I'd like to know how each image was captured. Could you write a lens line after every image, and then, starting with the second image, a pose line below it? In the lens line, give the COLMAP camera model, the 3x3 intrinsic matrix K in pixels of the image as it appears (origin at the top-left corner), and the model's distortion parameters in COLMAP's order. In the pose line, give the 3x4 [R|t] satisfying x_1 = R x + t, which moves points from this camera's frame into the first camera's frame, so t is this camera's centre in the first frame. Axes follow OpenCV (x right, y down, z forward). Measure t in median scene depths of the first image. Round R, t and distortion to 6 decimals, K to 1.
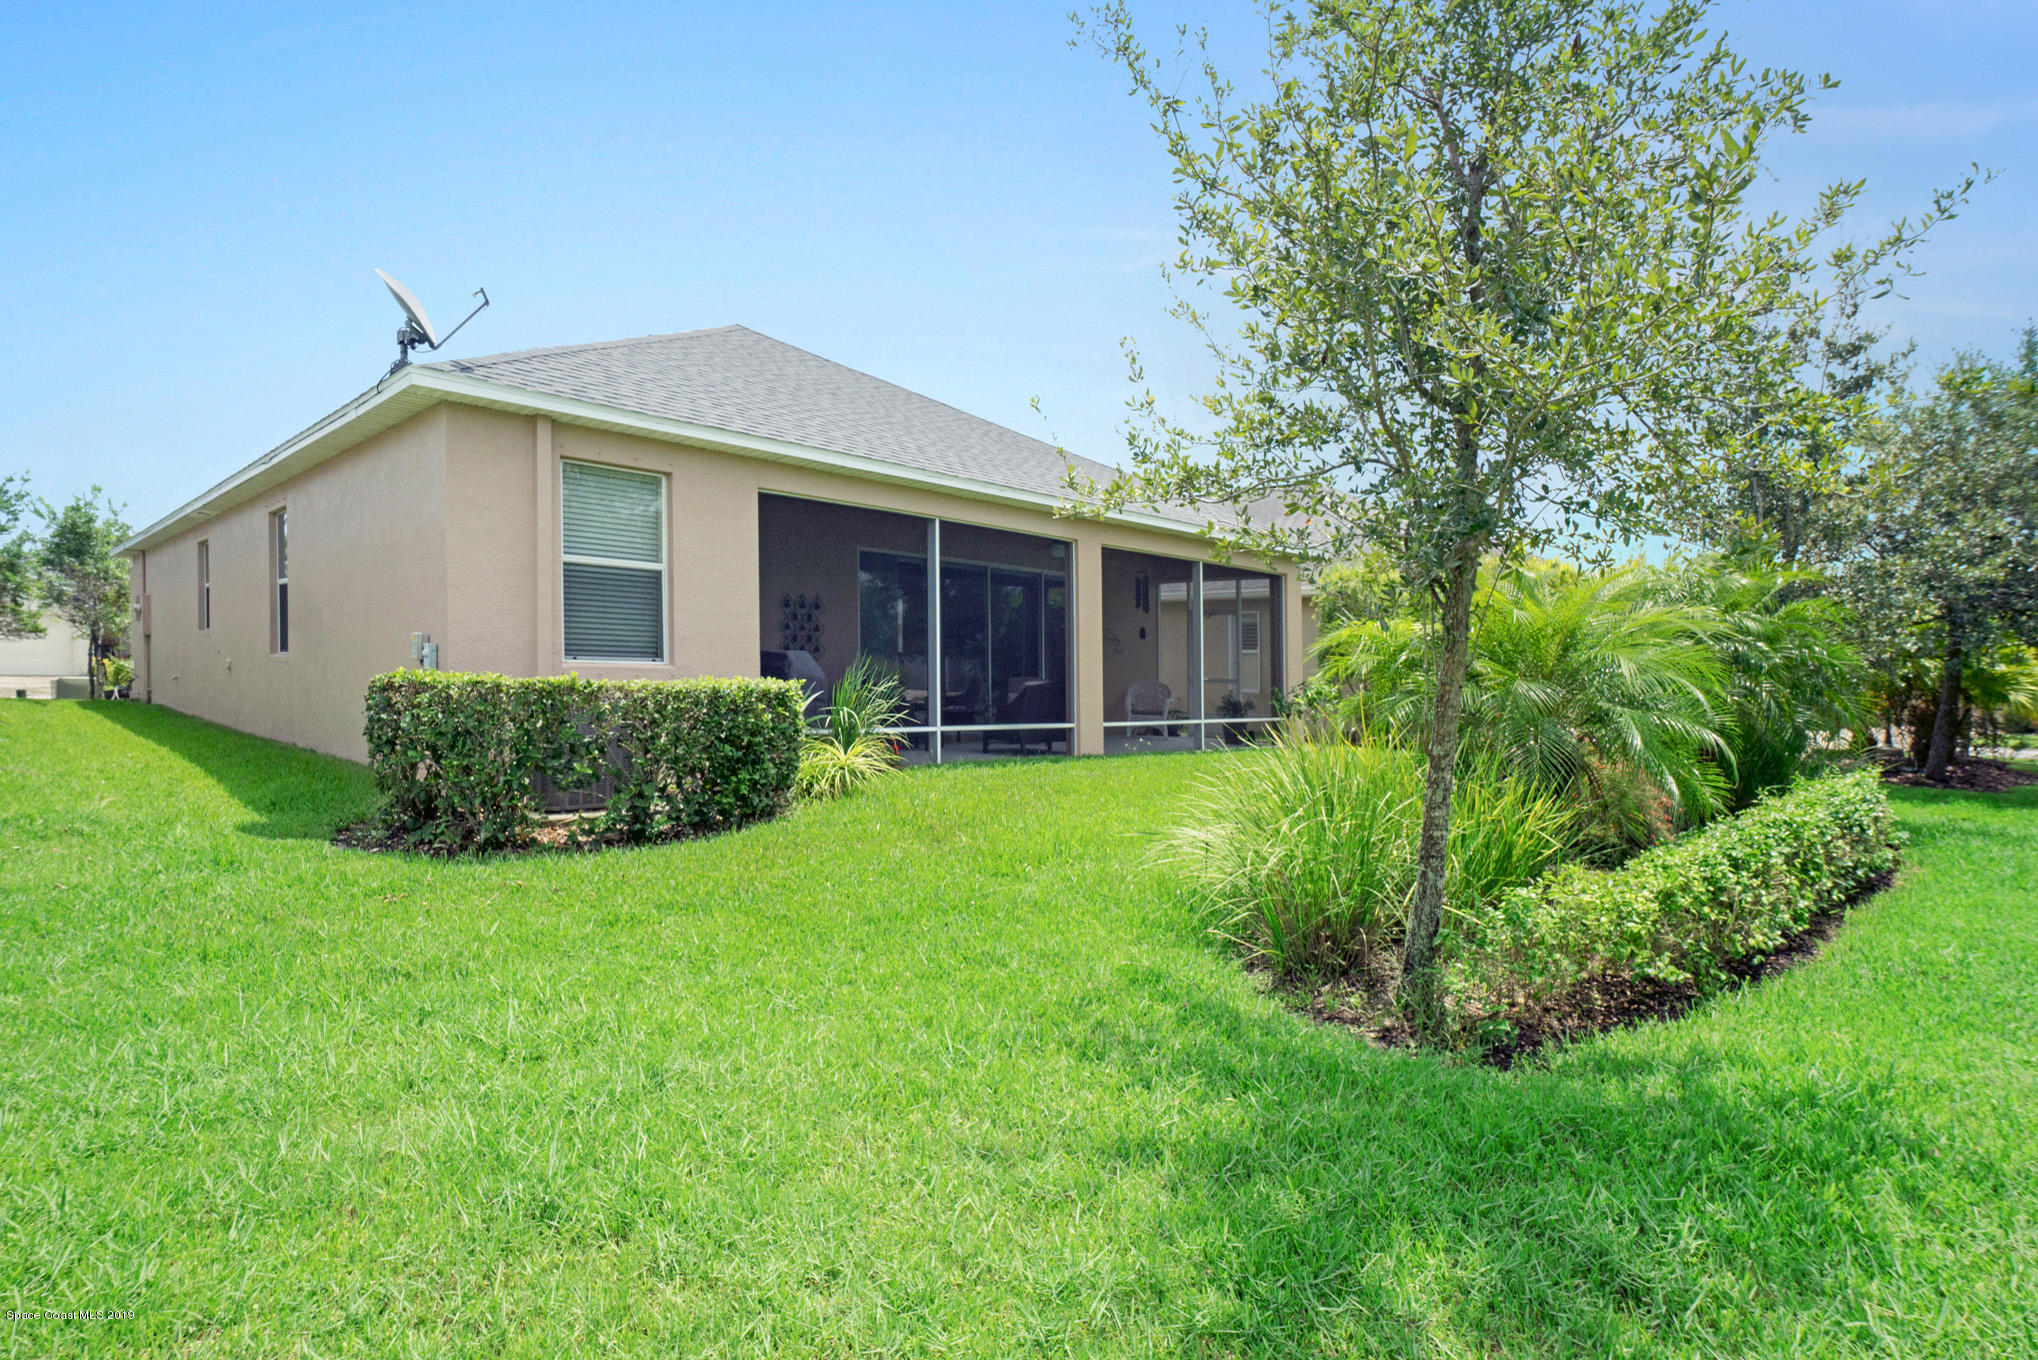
lens RADIAL K [[1050.2, 0, 993.0], [0, 1050.2, 678.8], [0, 0, 1]] dist [-0.005002, -0.000709]
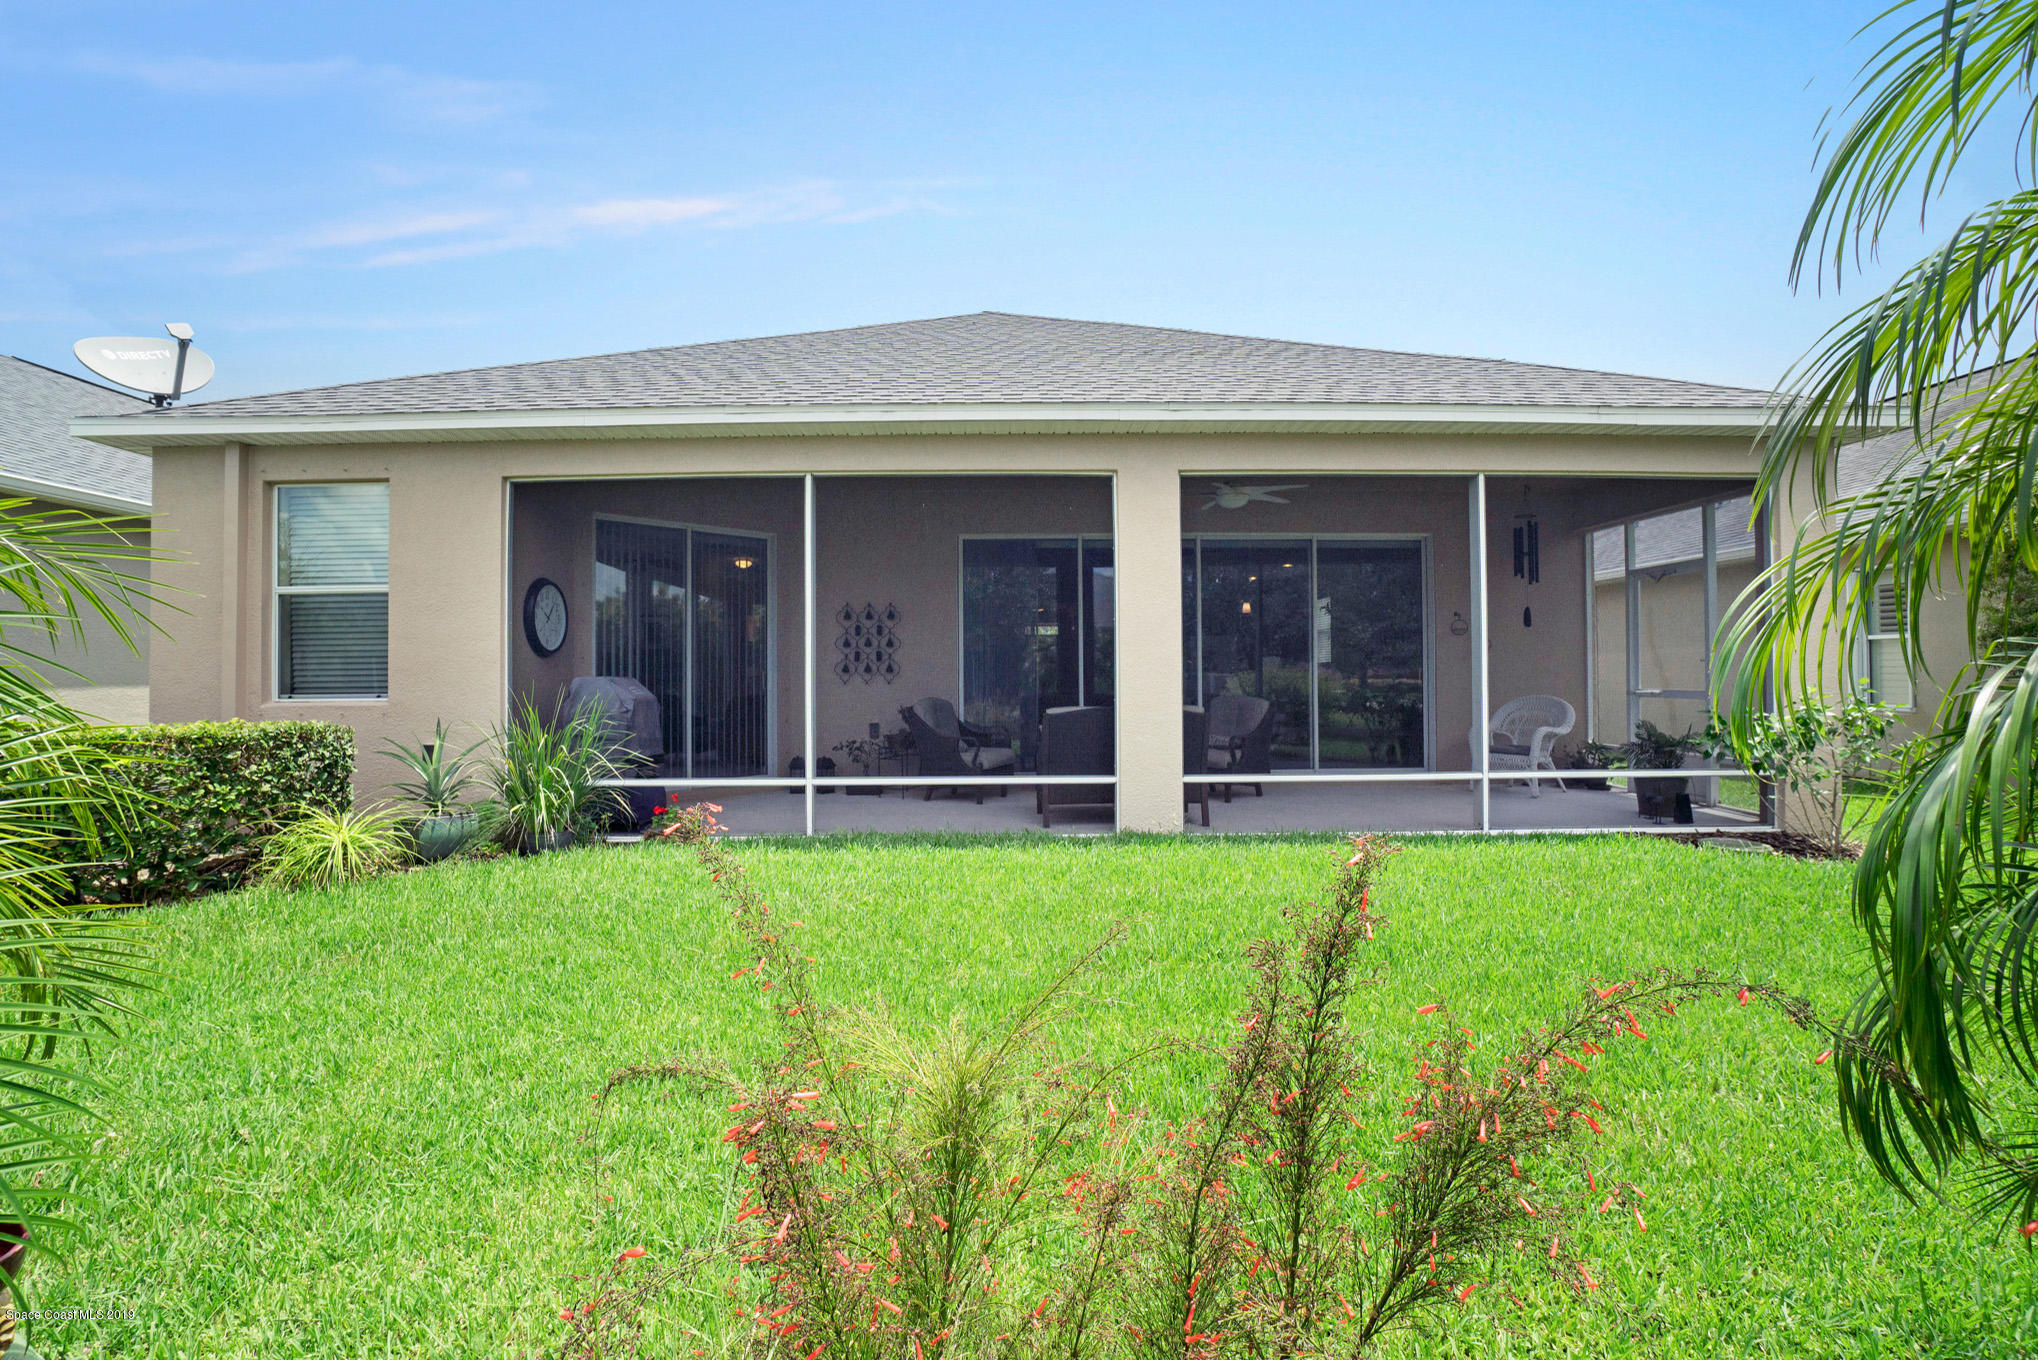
lens RADIAL K [[931.9, 0, 990.2], [0, 931.9, 685.1], [0, 0, 1]] dist [-0.049515, 0.011792]
pose [[0.715340, -0.027235, -0.698246, 0.388244], [0.020570, 0.999628, -0.017917, -0.001981], [0.698474, -0.001547, 0.715634, 0.558910]]
